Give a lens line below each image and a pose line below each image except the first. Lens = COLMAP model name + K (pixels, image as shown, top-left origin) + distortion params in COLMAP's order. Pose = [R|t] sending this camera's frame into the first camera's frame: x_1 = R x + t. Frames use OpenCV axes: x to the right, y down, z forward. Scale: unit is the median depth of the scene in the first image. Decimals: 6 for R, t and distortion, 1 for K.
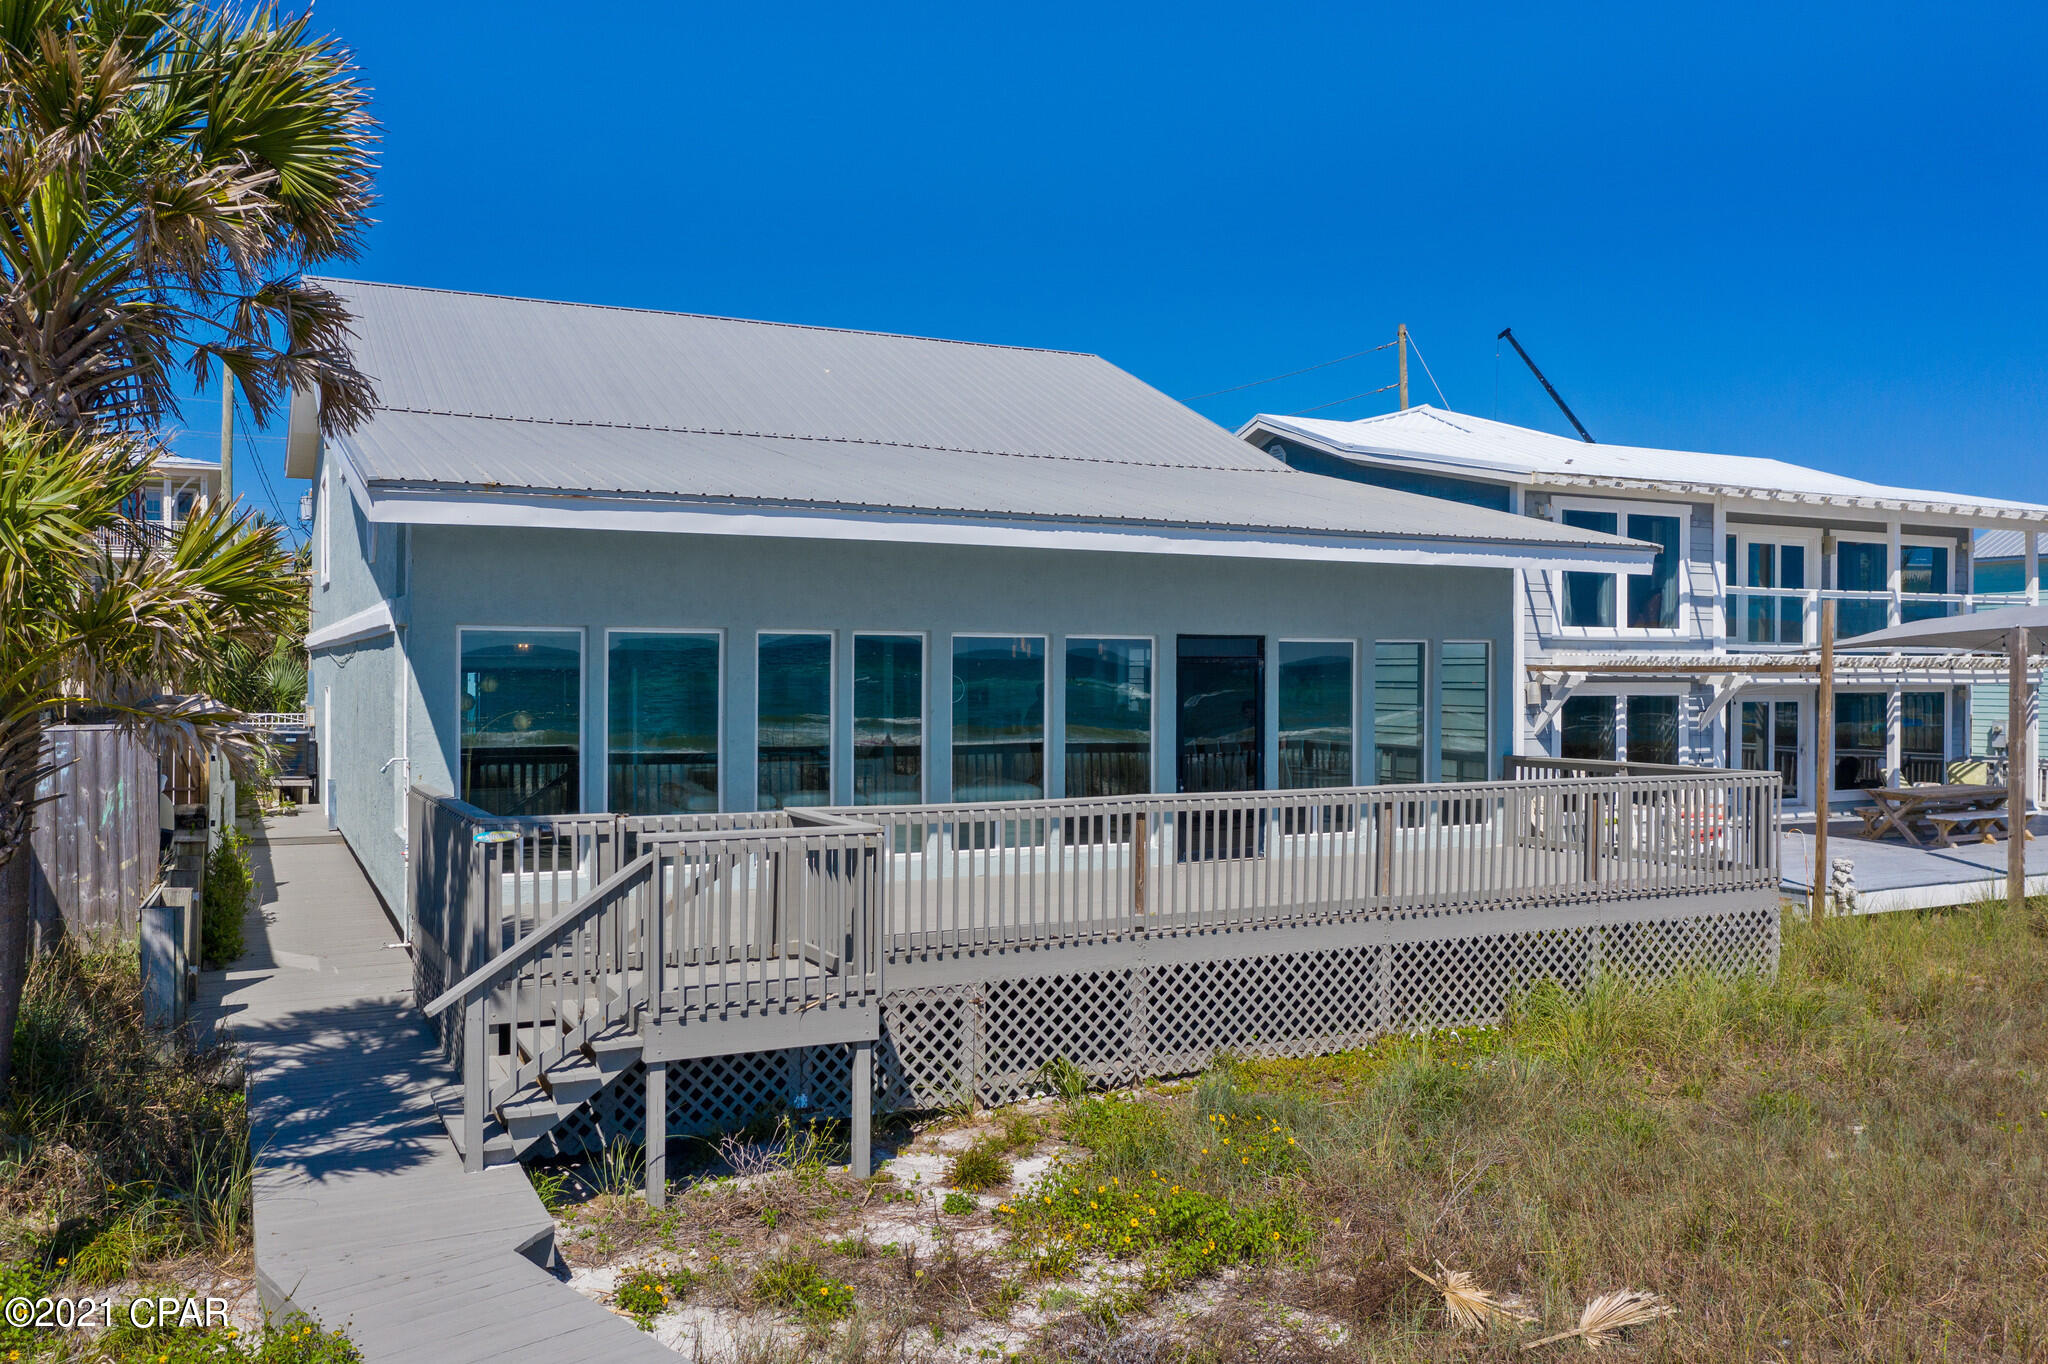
lens RADIAL K [[1526.0, 0, 1024.0], [0, 1526.0, 682.0], [0, 0, 1]] dist [0.003962, 0.002324]
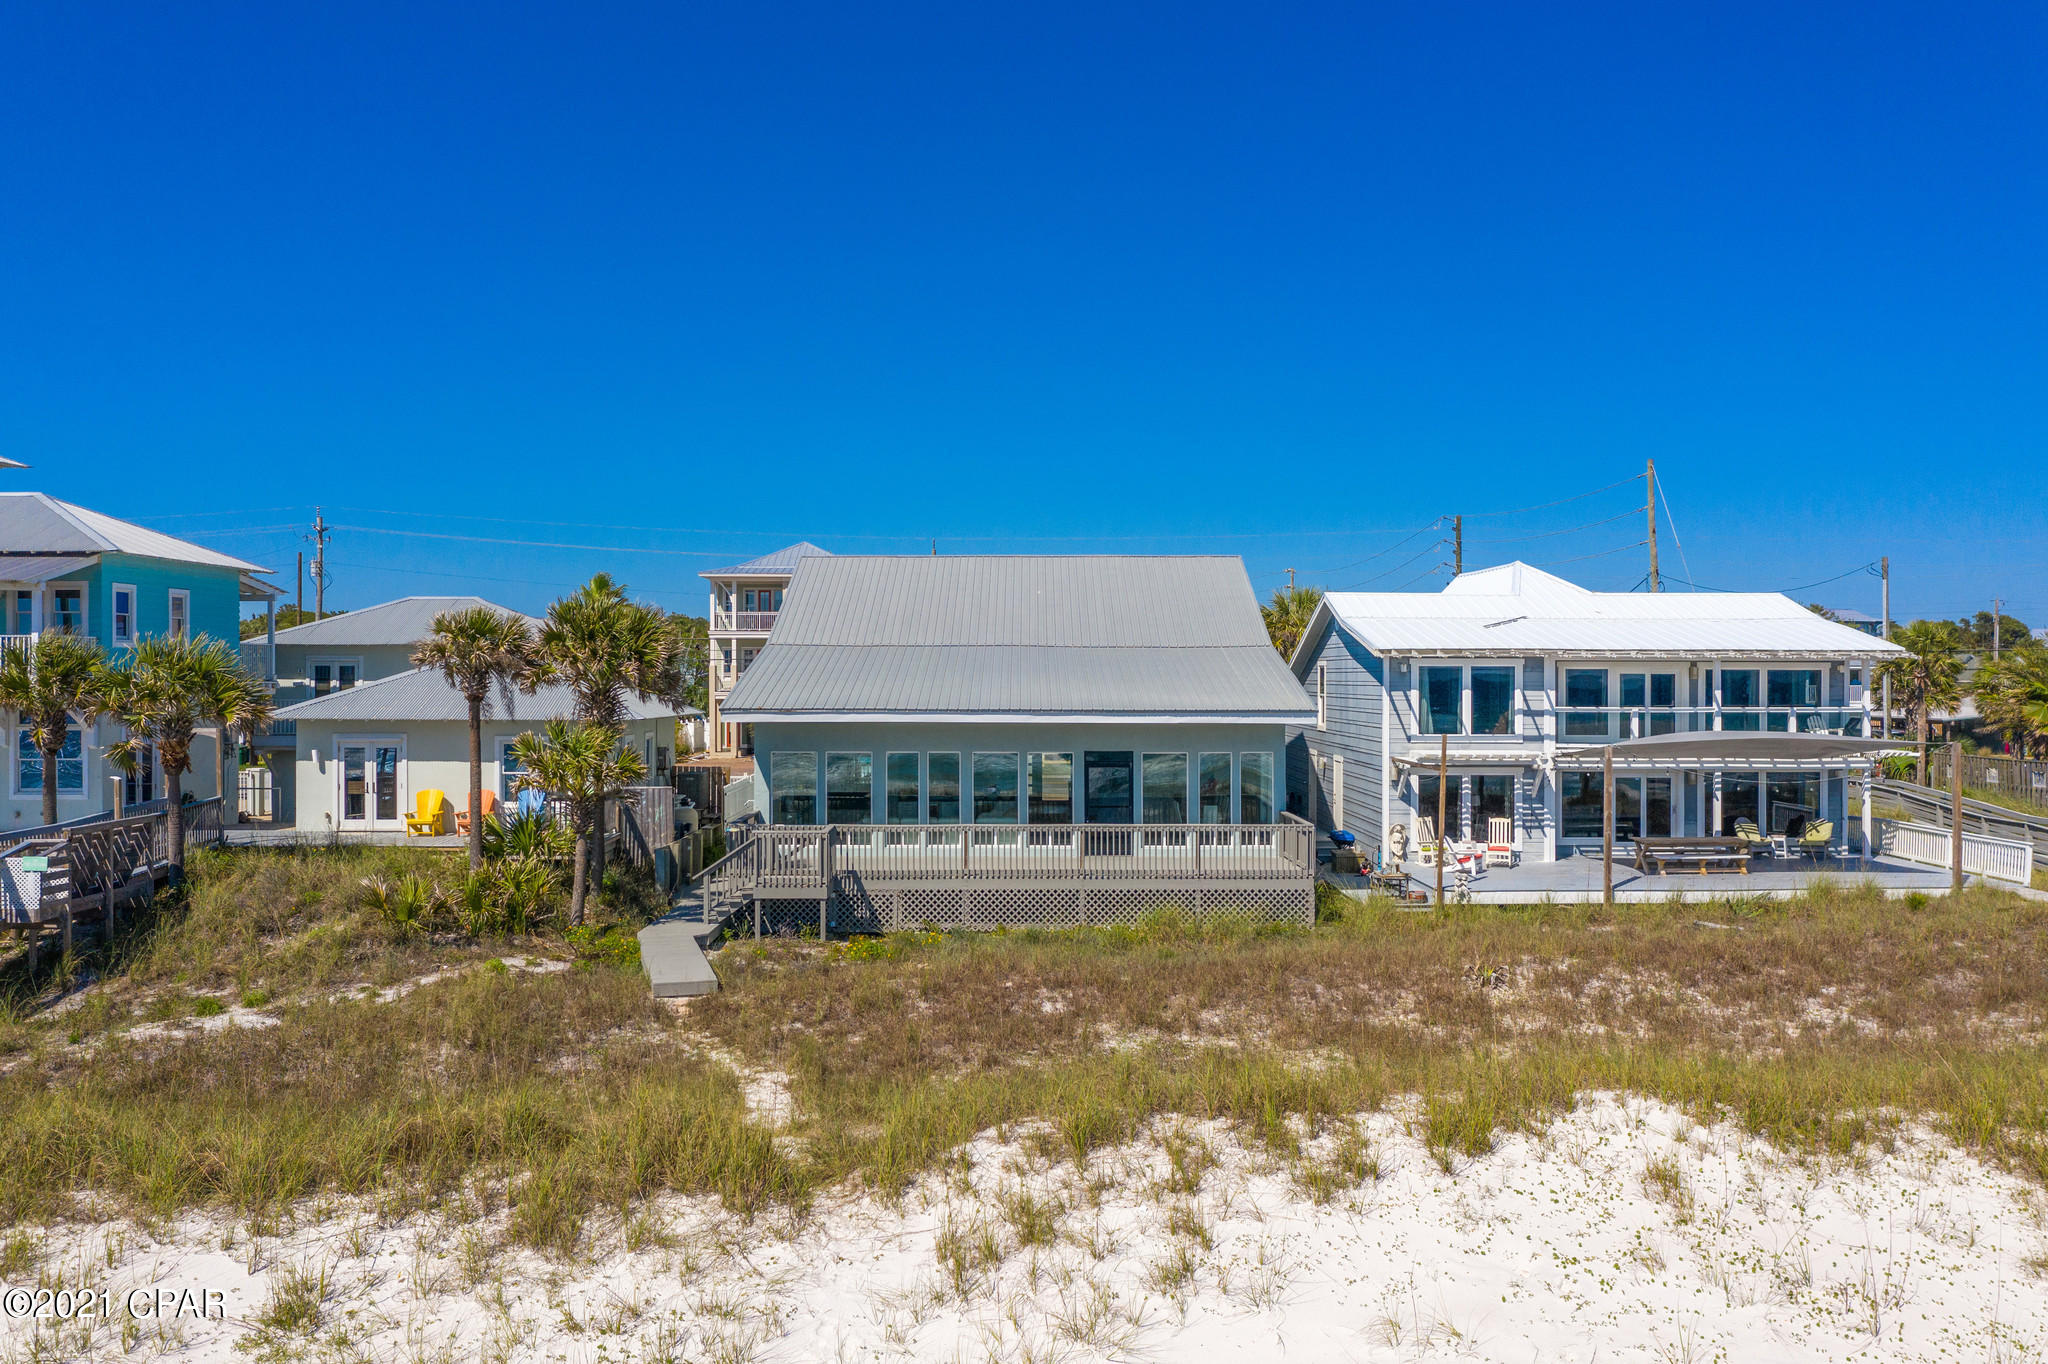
lens RADIAL K [[1526.0, 0, 1024.0], [0, 1526.0, 682.0], [0, 0, 1]] dist [0.003962, 0.002324]
pose [[0.872419, -0.011393, -0.488625, 0.965580], [0.004466, 0.999872, -0.015338, -0.081645], [0.488738, 0.011199, 0.872359, -0.811506]]
